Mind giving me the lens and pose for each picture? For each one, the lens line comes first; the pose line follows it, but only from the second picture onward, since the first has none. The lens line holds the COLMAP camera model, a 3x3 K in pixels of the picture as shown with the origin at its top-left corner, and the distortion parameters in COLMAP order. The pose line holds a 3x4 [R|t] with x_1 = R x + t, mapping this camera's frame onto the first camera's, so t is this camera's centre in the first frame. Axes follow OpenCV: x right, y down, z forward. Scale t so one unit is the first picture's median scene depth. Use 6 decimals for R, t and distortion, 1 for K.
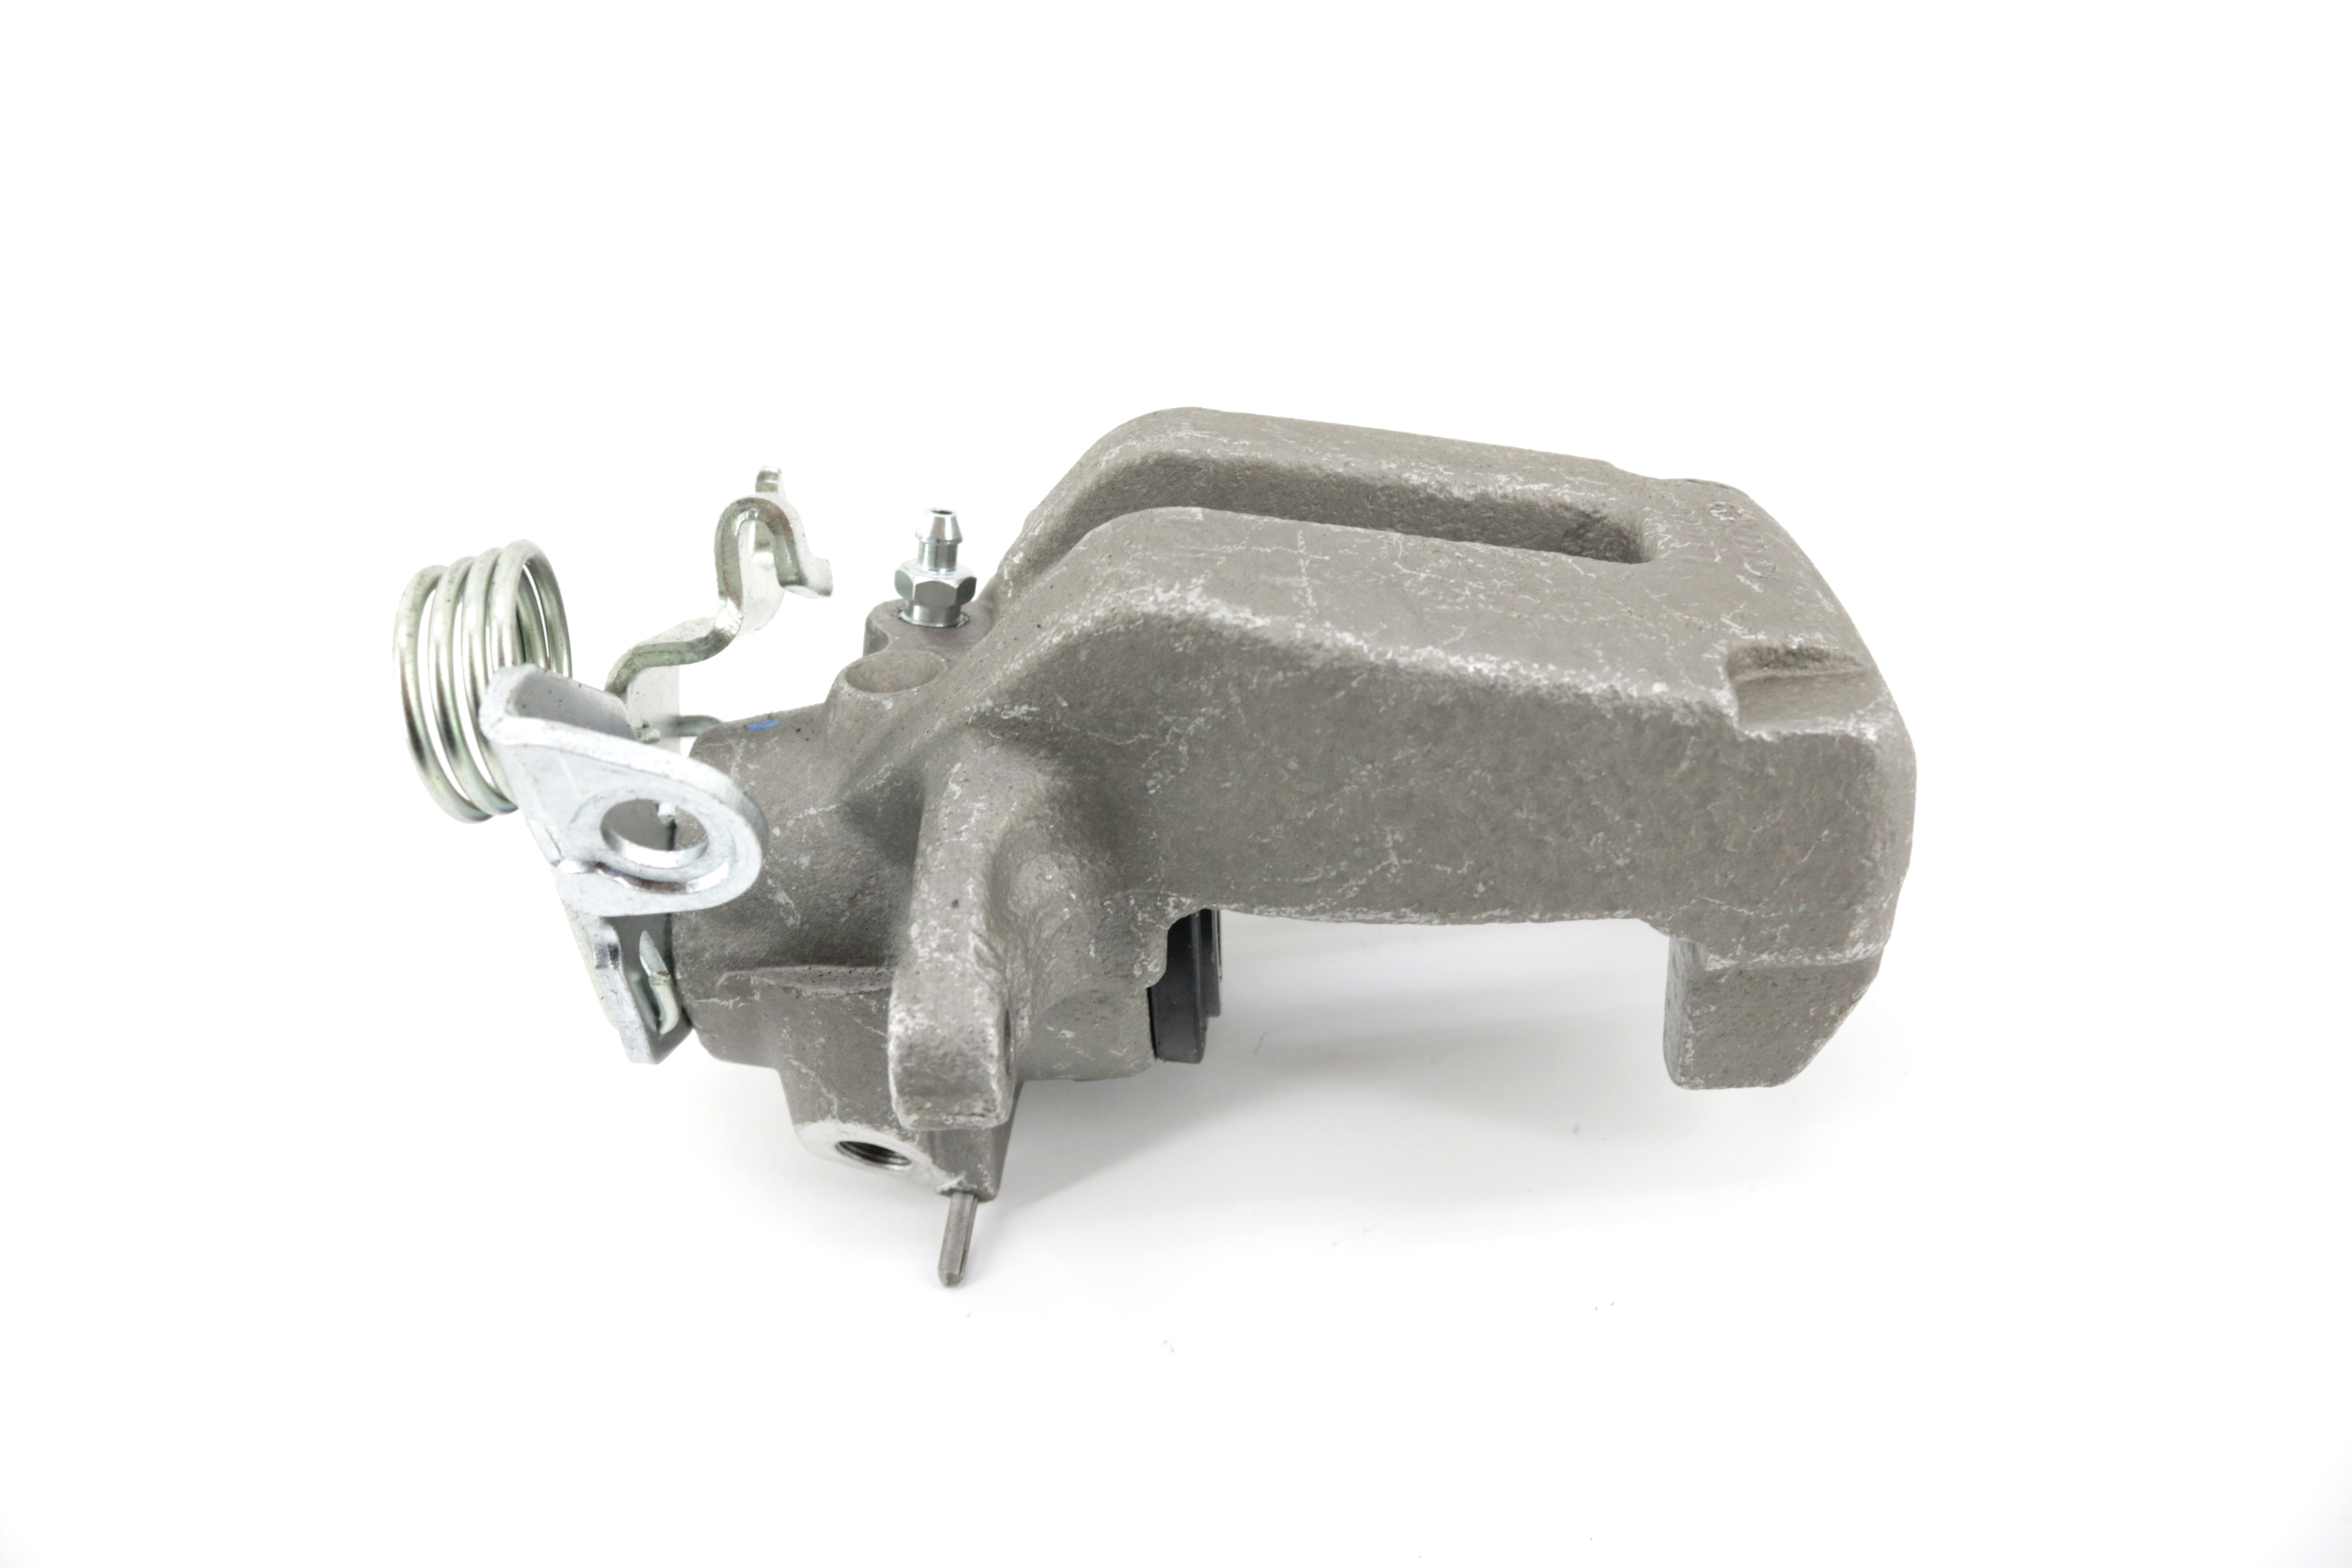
lens RADIAL K [[1918.3, 0, 1176.0], [0, 1918.3, 784.0], [0, 0, 1]] dist [-0.173795, 0.130862]
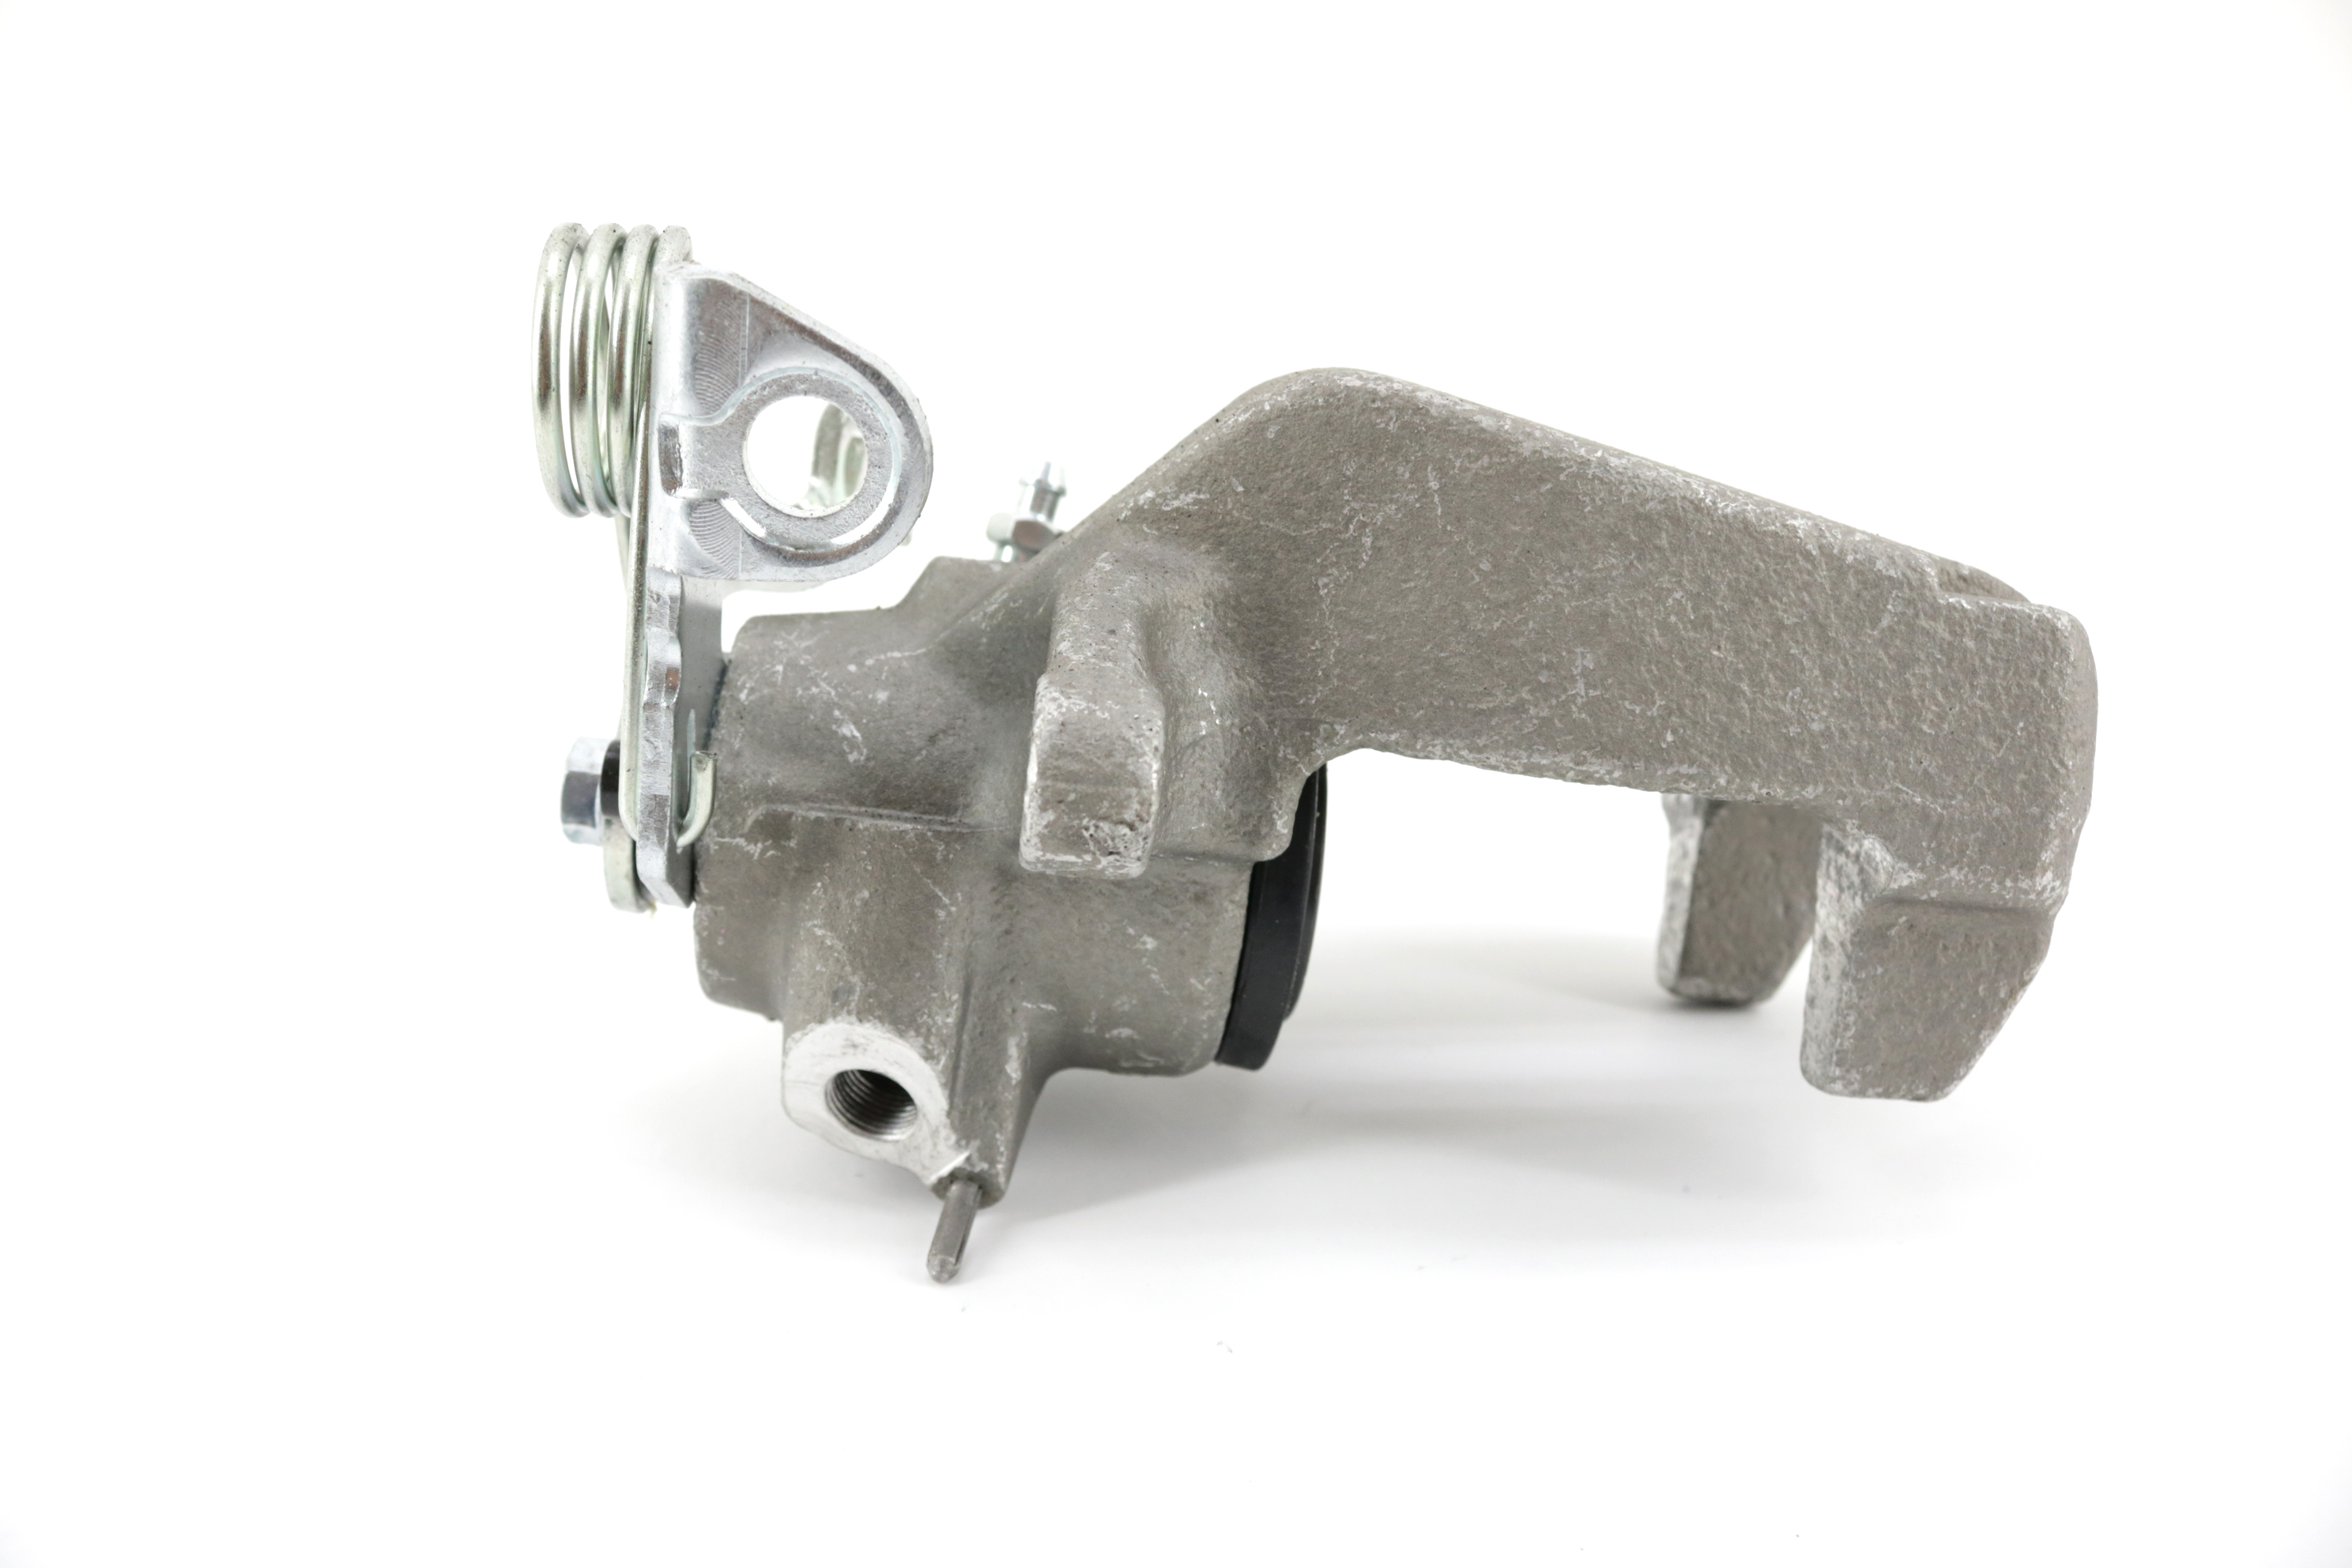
lens RADIAL K [[1918.3, 0, 1176.0], [0, 1918.3, 784.0], [0, 0, 1]] dist [-0.173795, 0.130862]
pose [[0.983588, 0.151001, 0.098758, -0.158363], [-0.099277, 0.909977, -0.402598, 0.463365], [-0.150661, 0.386186, 0.910034, 0.218909]]
